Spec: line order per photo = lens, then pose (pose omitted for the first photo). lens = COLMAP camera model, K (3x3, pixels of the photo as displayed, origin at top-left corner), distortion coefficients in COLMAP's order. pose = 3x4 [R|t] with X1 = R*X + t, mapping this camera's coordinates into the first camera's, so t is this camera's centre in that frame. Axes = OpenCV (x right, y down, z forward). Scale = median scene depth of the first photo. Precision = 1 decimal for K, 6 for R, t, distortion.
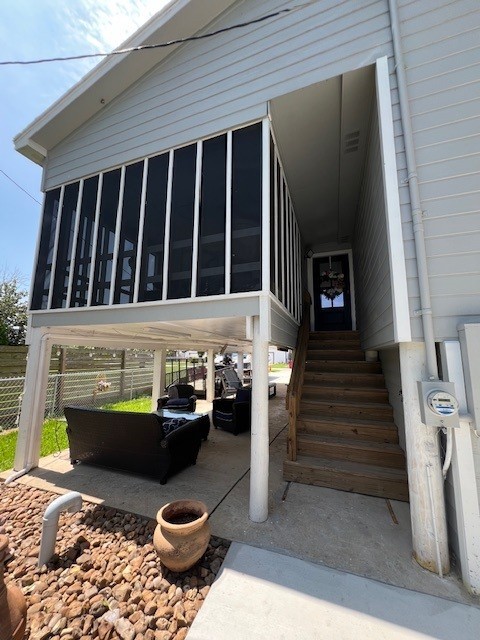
lens RADIAL K [[254.1, 0, 239.4], [0, 254.1, 320.8], [0, 0, 1]] dist [0.003544, 0.000002]
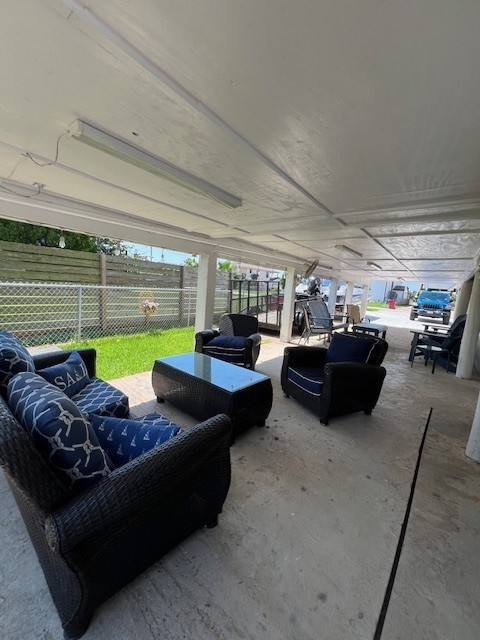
lens RADIAL K [[254.1, 0, 234.3], [0, 254.1, 316.1], [0, 0, 1]] dist [0.003544, 0.000002]
pose [[0.939971, 0.101281, -0.325880, -0.021553], [-0.019030, 0.969014, 0.246270, 0.069993], [0.340724, -0.225285, 0.912772, 0.295264]]
